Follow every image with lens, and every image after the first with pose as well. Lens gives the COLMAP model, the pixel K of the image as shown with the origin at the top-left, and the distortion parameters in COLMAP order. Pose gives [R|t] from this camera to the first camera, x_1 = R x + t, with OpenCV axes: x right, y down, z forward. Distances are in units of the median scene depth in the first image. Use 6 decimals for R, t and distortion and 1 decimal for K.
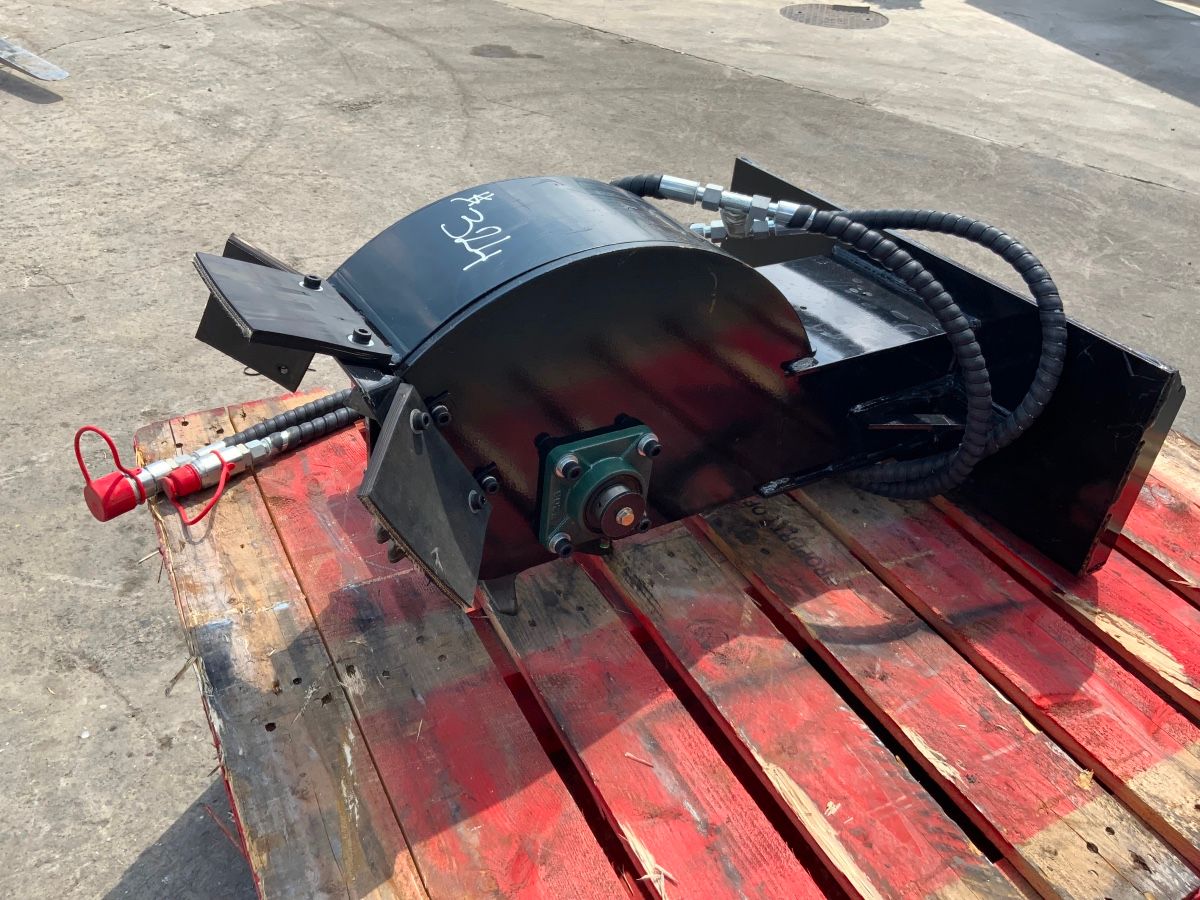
lens RADIAL K [[1002.1, 0, 604.9], [0, 1002.1, 457.4], [0, 0, 1]] dist [0.046674, -0.100868]
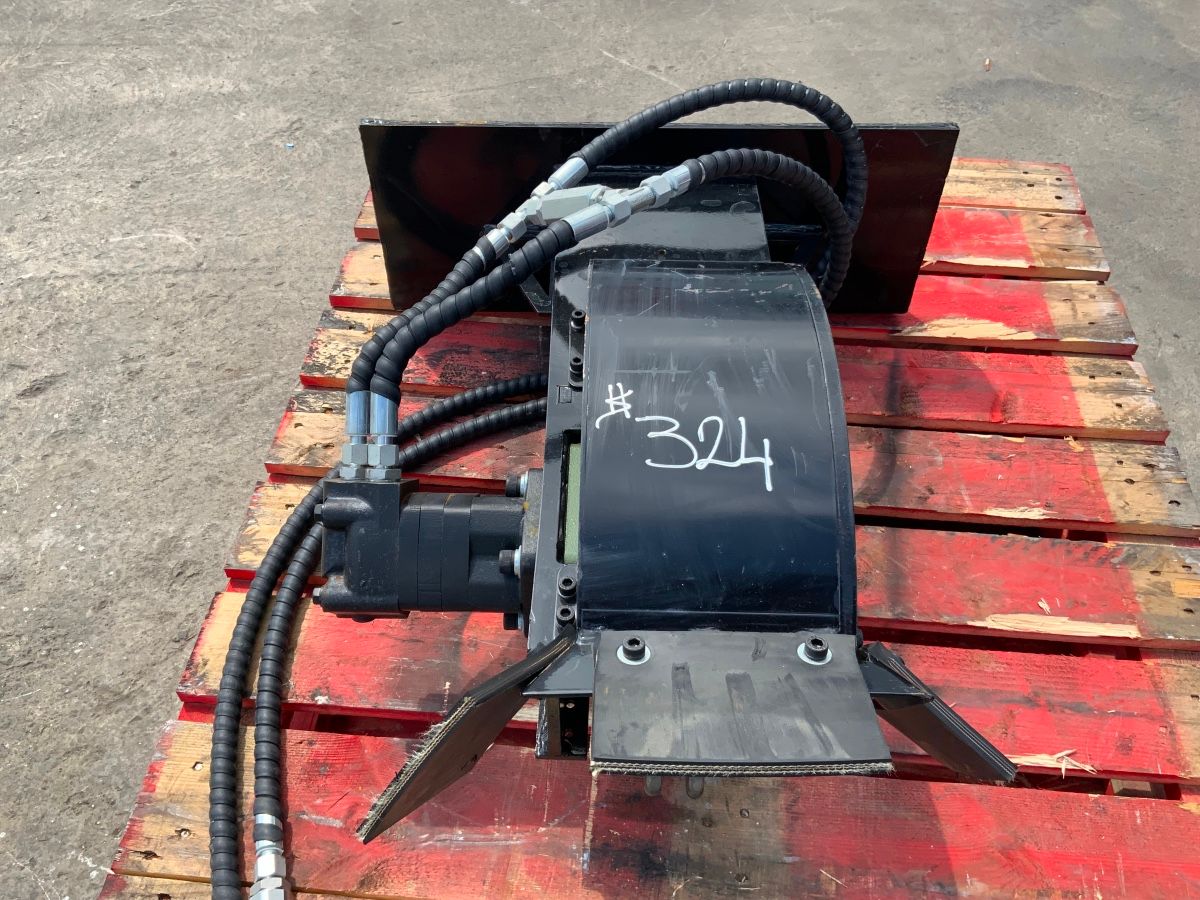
lens RADIAL K [[1002.1, 0, 605.4], [0, 1002.1, 452.2], [0, 0, 1]] dist [0.046674, -0.100868]
pose [[0.540345, -0.666029, 0.514230, -0.436902], [0.504522, 0.745535, 0.435471, -0.453249], [-0.673413, 0.024136, 0.738872, 0.376760]]
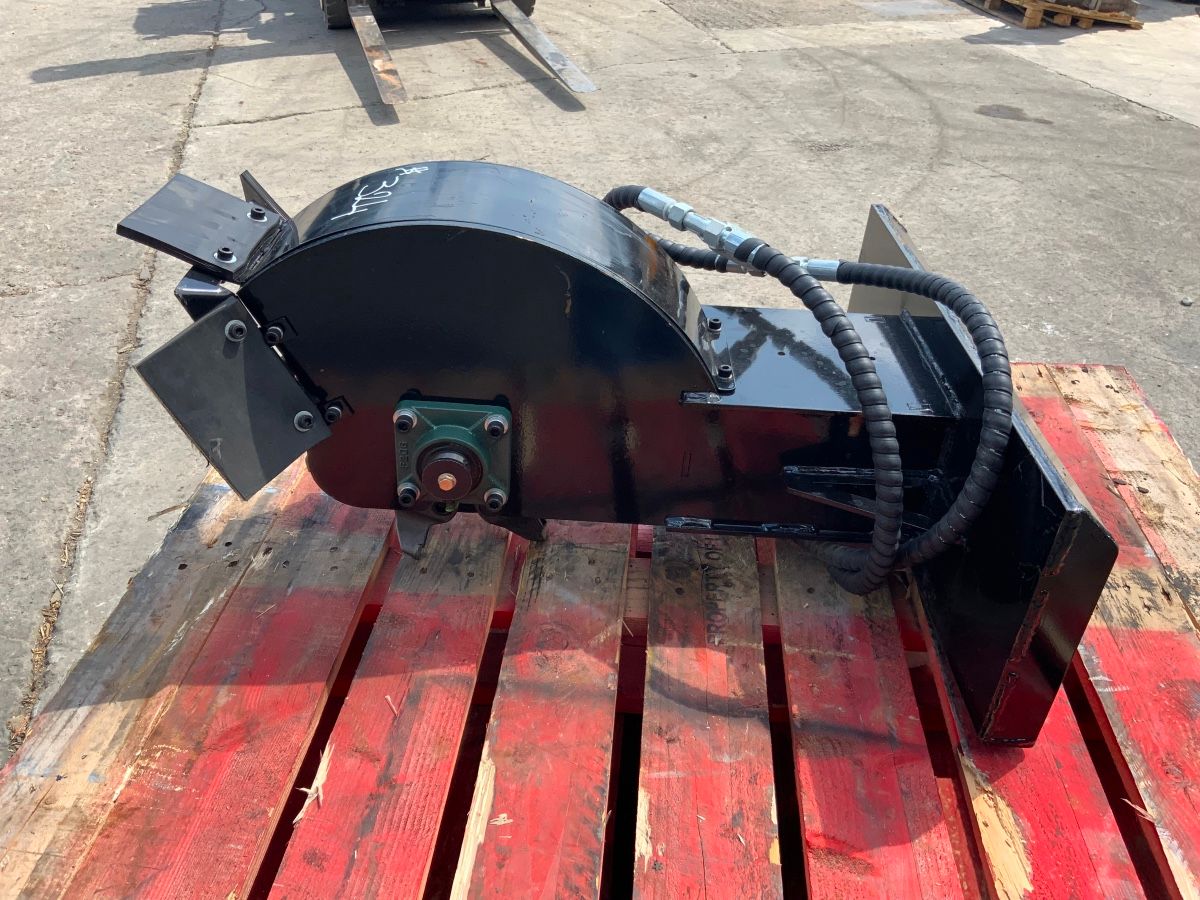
lens RADIAL K [[1002.1, 0, 598.3], [0, 1002.1, 460.1], [0, 0, 1]] dist [0.046674, -0.100868]
pose [[0.838511, 0.267799, -0.474535, 0.543628], [-0.288639, 0.956967, 0.030024, -0.033978], [0.462155, 0.111794, 0.879724, 0.117216]]
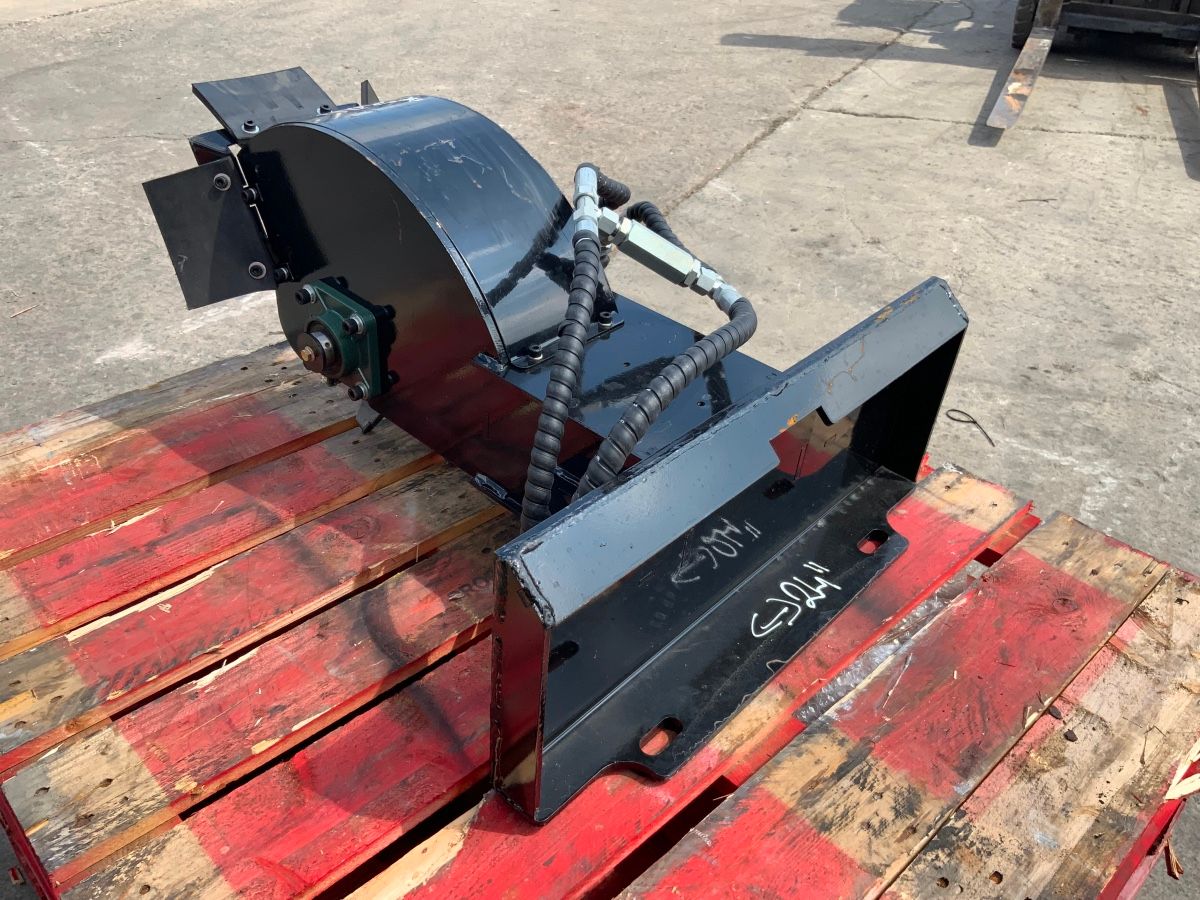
lens RADIAL K [[1002.1, 0, 590.5], [0, 1002.1, 456.5], [0, 0, 1]] dist [0.046674, -0.100868]
pose [[0.260683, 0.508127, -0.820884, 0.999912], [-0.575697, 0.764382, 0.290331, -0.339049], [0.774995, 0.396896, 0.491789, 0.591682]]
